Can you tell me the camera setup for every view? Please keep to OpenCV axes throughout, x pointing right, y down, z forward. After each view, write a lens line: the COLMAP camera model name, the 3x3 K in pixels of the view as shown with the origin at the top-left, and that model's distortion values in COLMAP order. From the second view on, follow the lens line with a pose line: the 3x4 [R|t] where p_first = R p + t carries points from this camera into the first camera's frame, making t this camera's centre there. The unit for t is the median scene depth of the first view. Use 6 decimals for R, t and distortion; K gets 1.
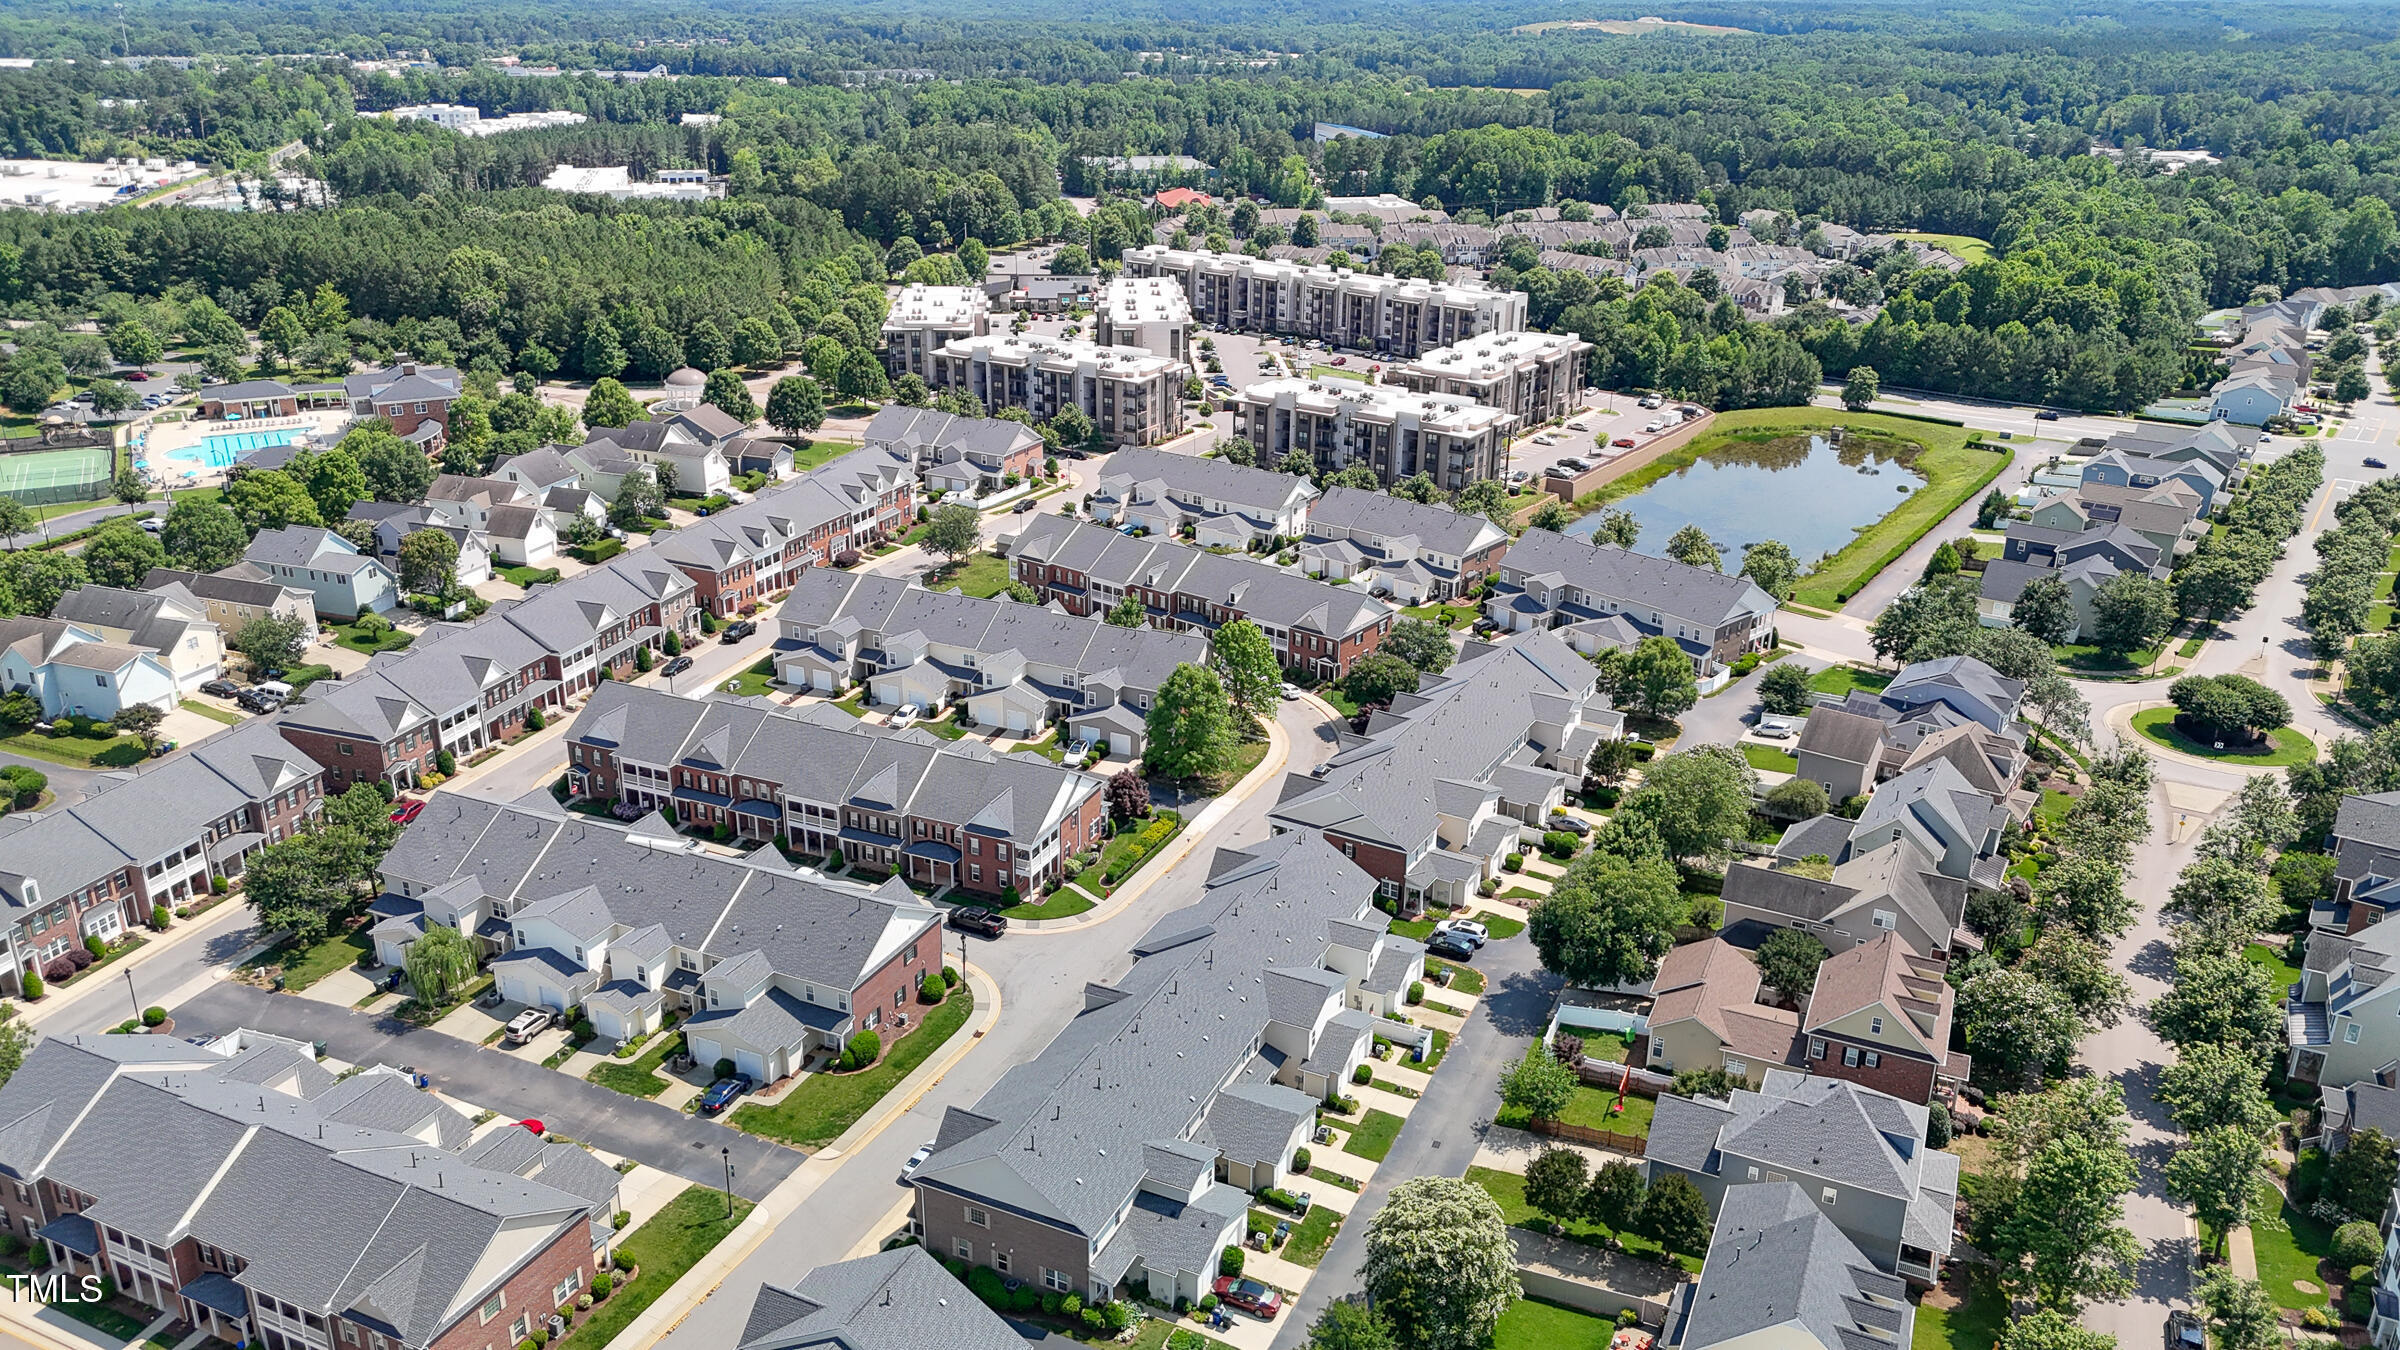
lens RADIAL K [[1766.7, 0, 1200.0], [0, 1766.7, 675.0], [0, 0, 1]] dist [0.066044, -0.077289]
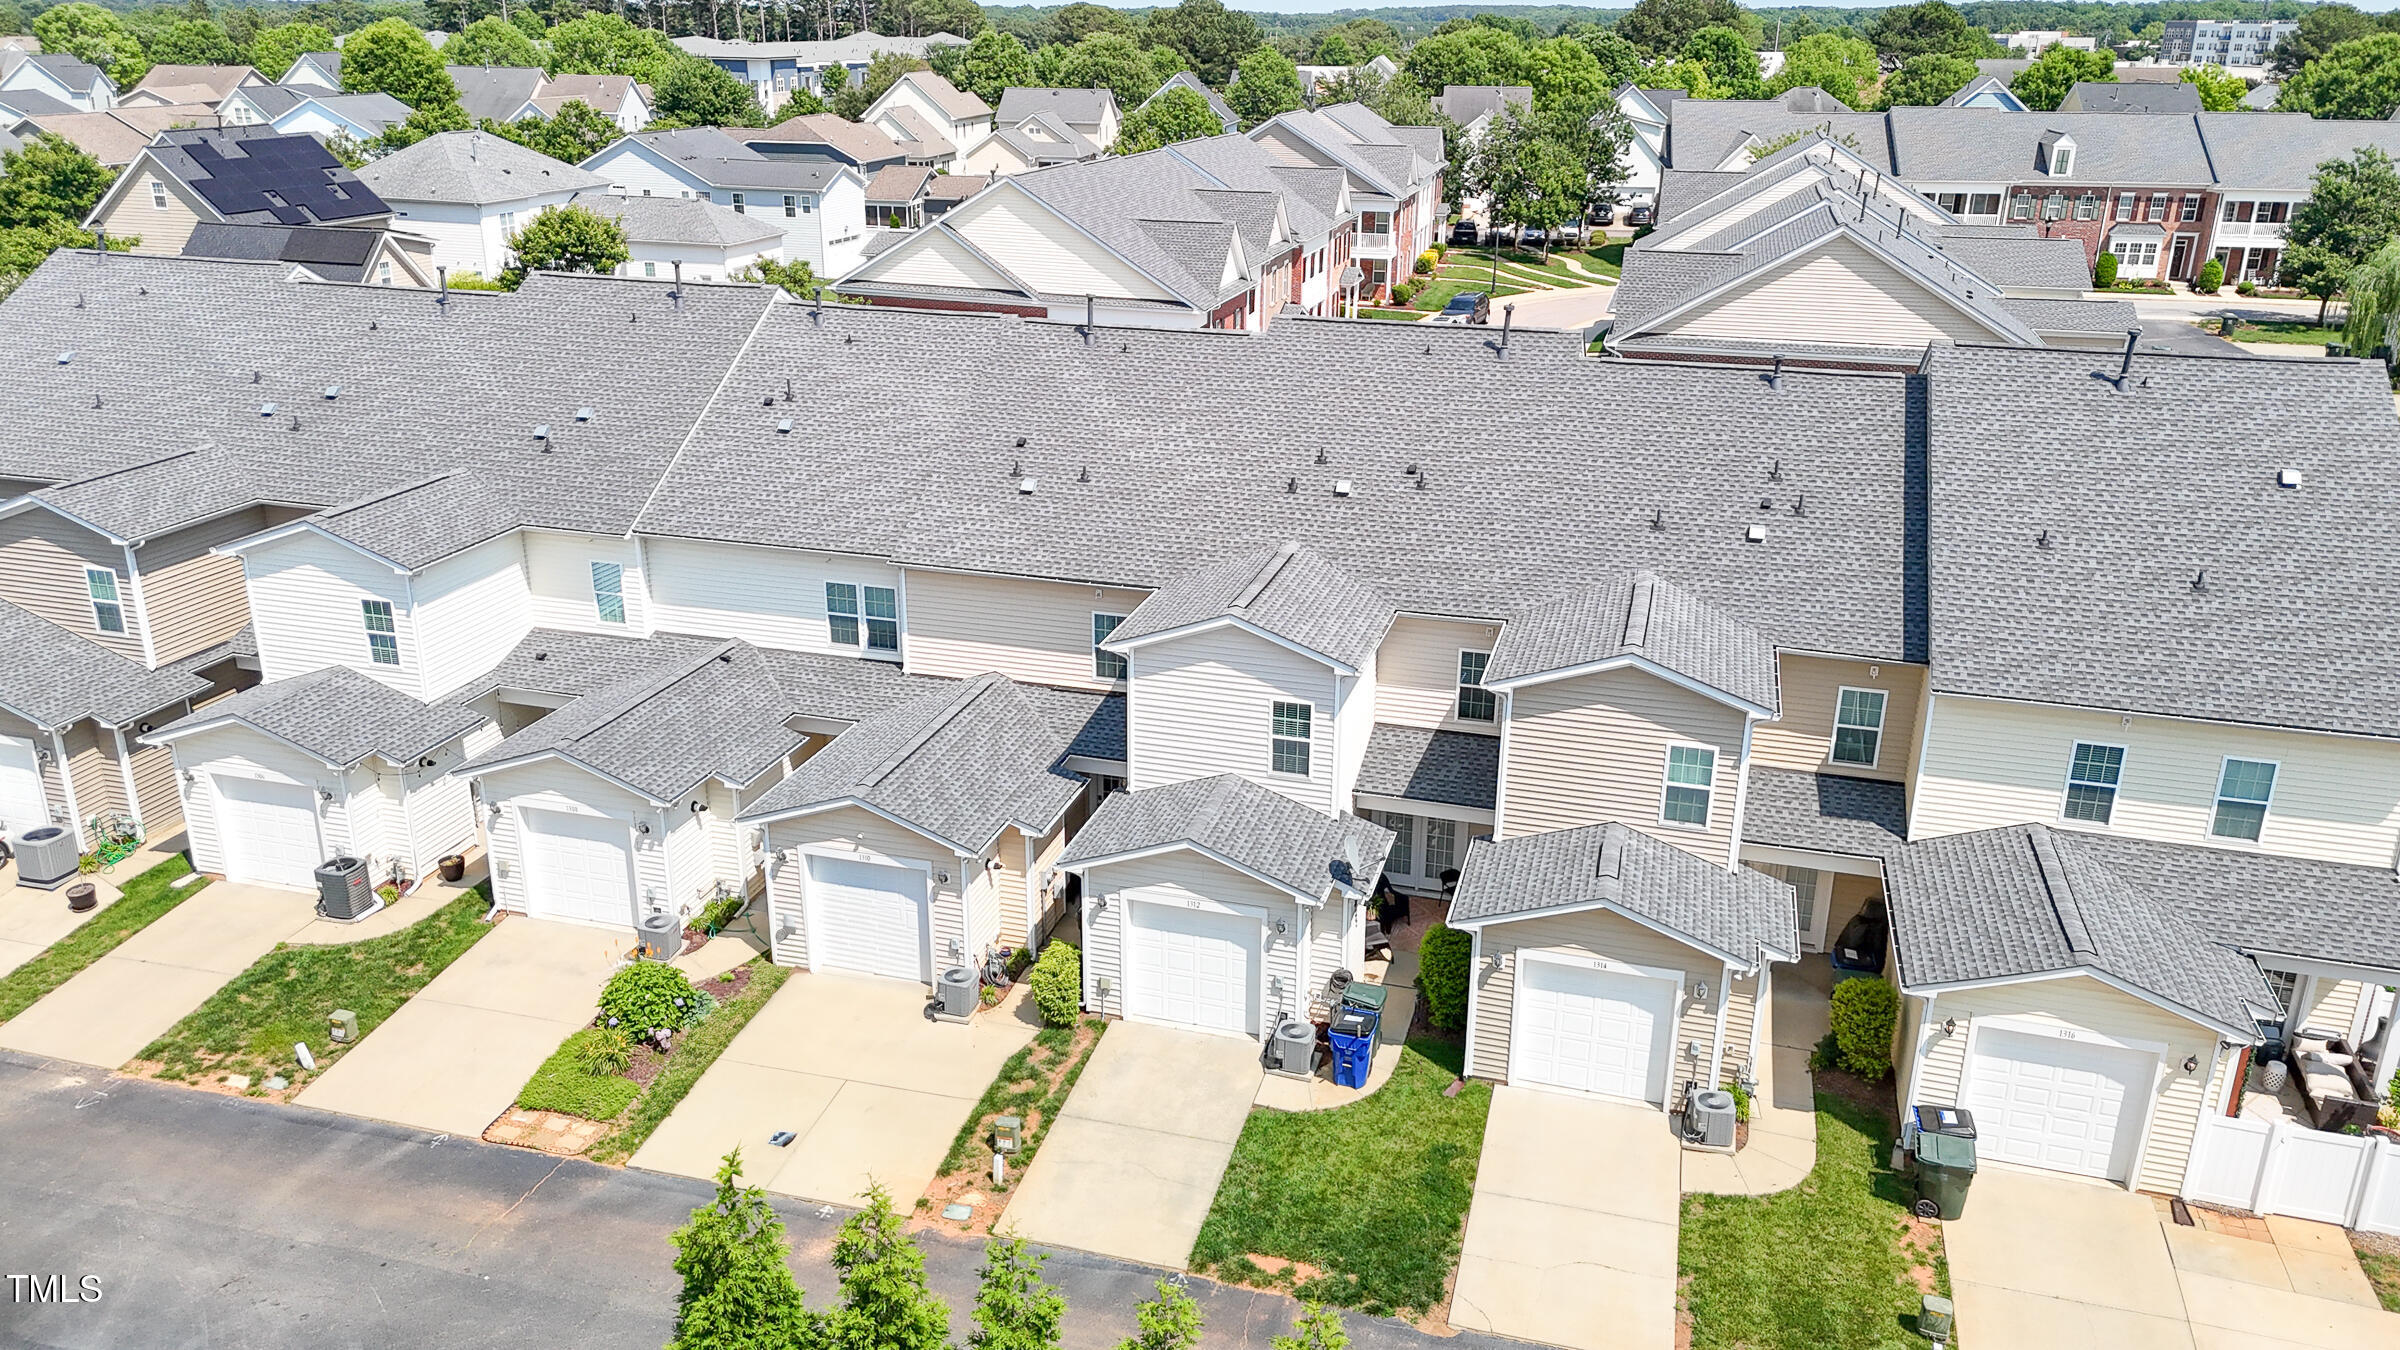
lens RADIAL K [[1766.7, 0, 1200.0], [0, 1766.7, 675.0], [0, 0, 1]] dist [0.066044, -0.077289]
pose [[0.151521, 0.338682, -0.928620, 0.096863], [-0.362786, 0.892958, 0.266480, 0.295500], [0.919471, 0.296513, 0.258171, 0.623029]]
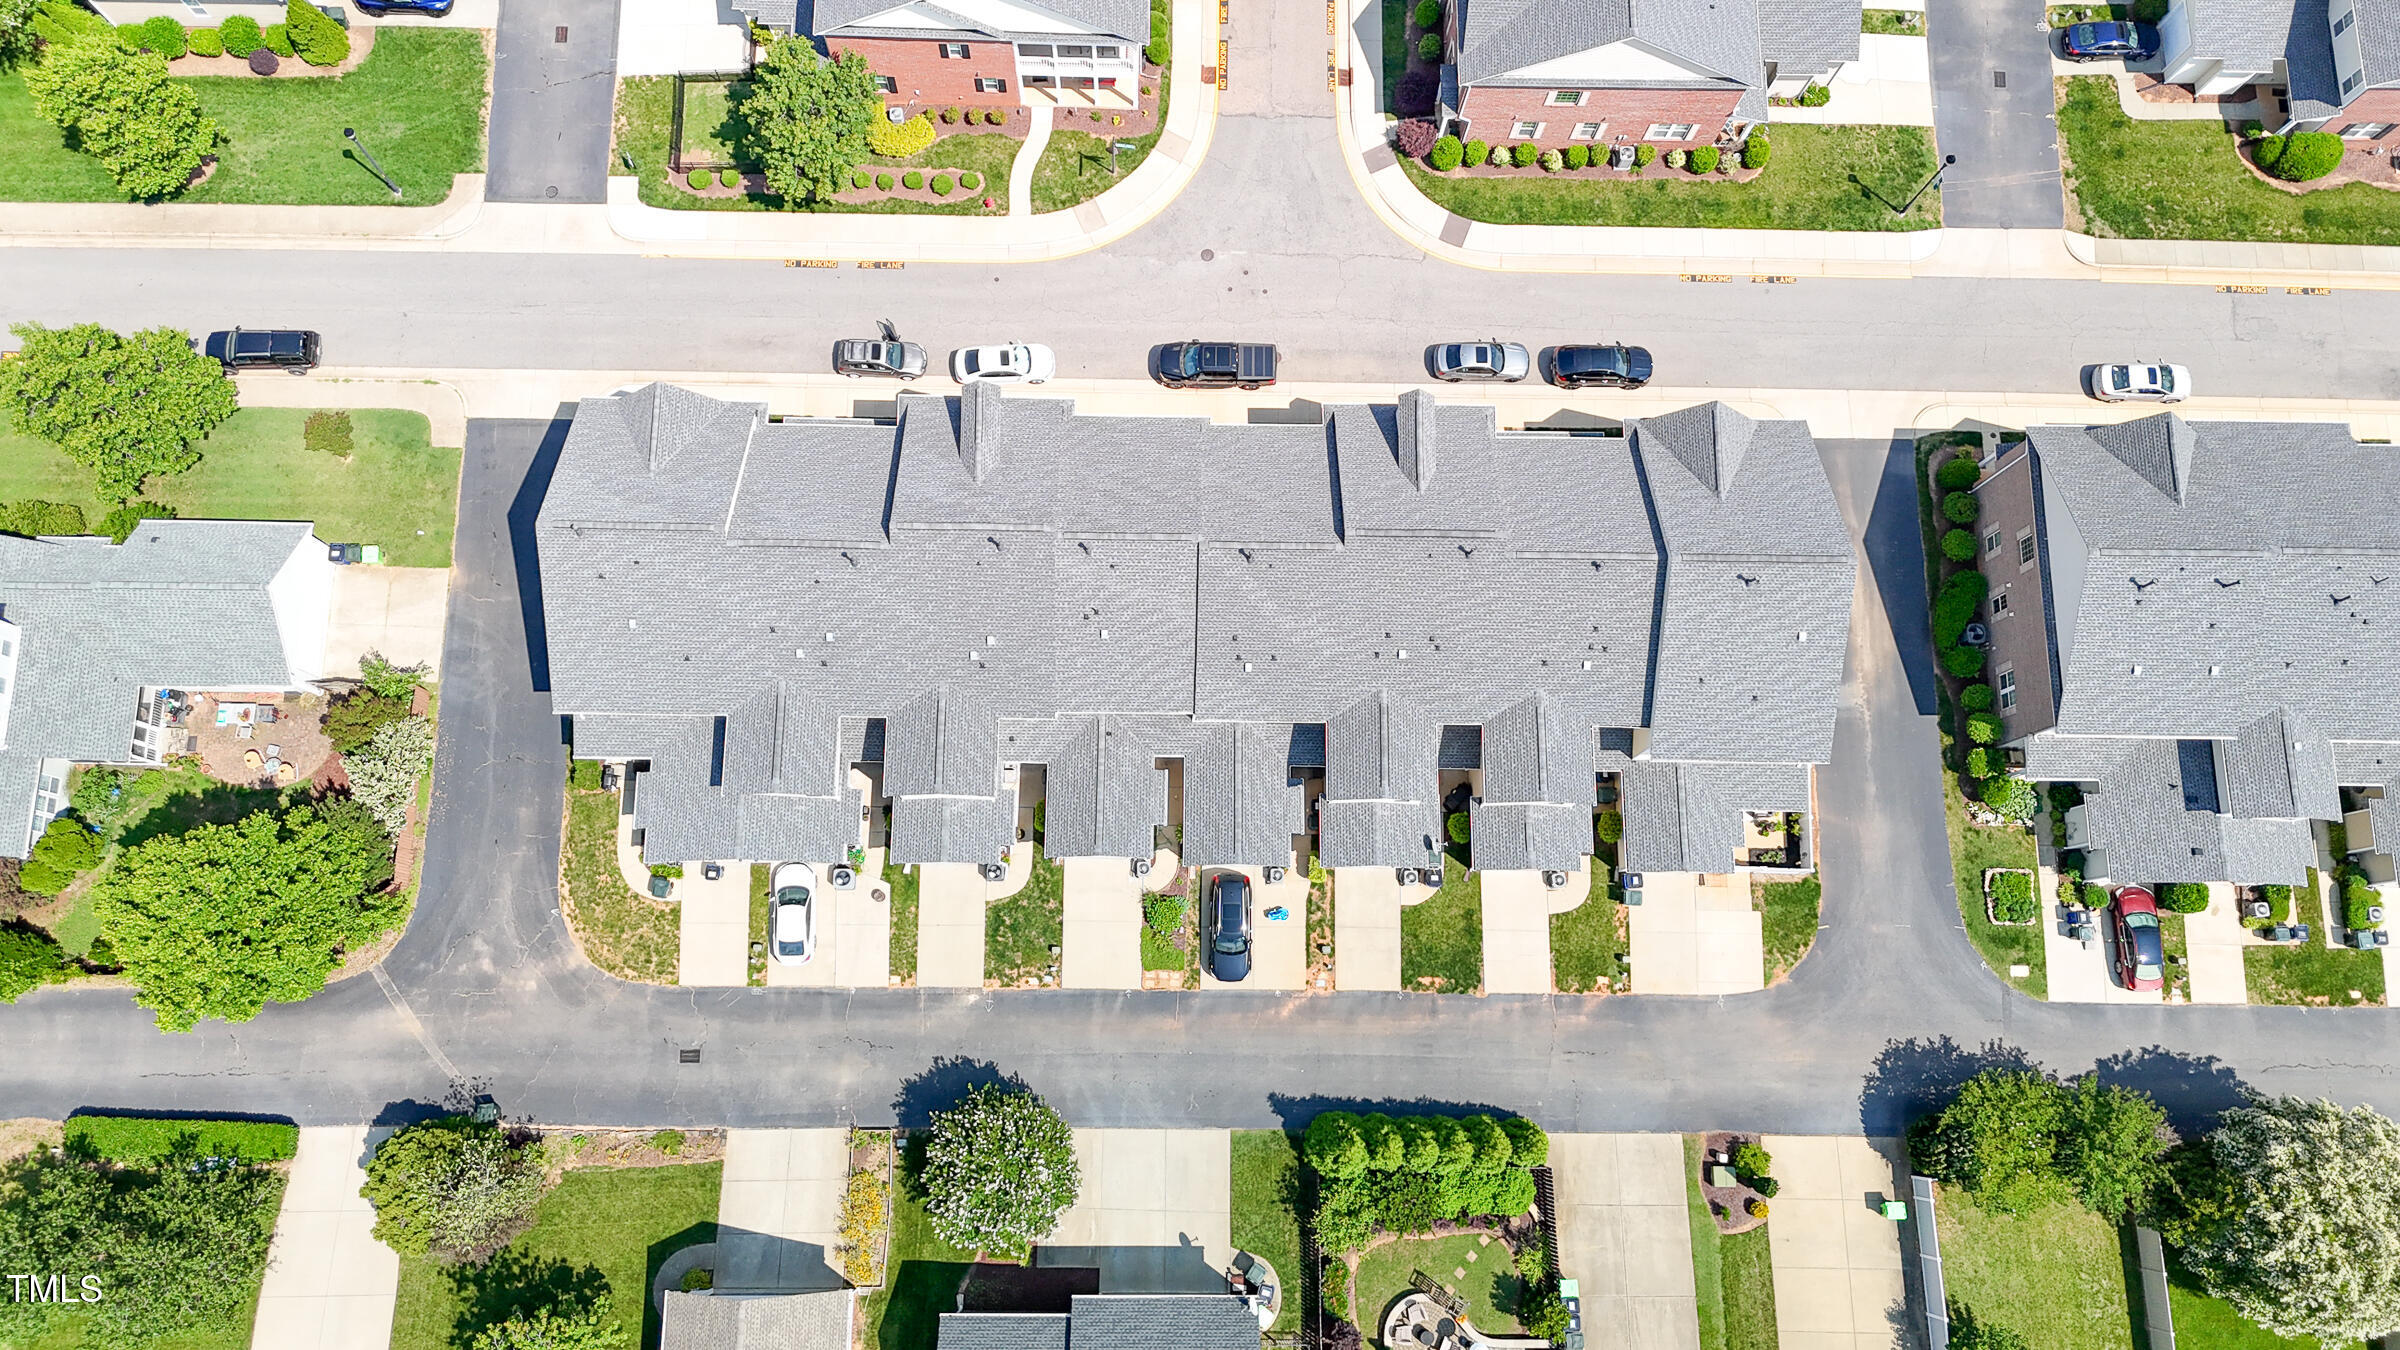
lens RADIAL K [[1727.1, 0, 1186.1], [0, 1727.1, 670.9], [0, 0, 1]] dist [0.073050, -0.071922]
pose [[0.412880, 0.890121, -0.192909, -0.081629], [-0.343345, 0.348294, 0.872242, -0.144687], [0.843590, -0.293897, 0.449422, 0.383266]]
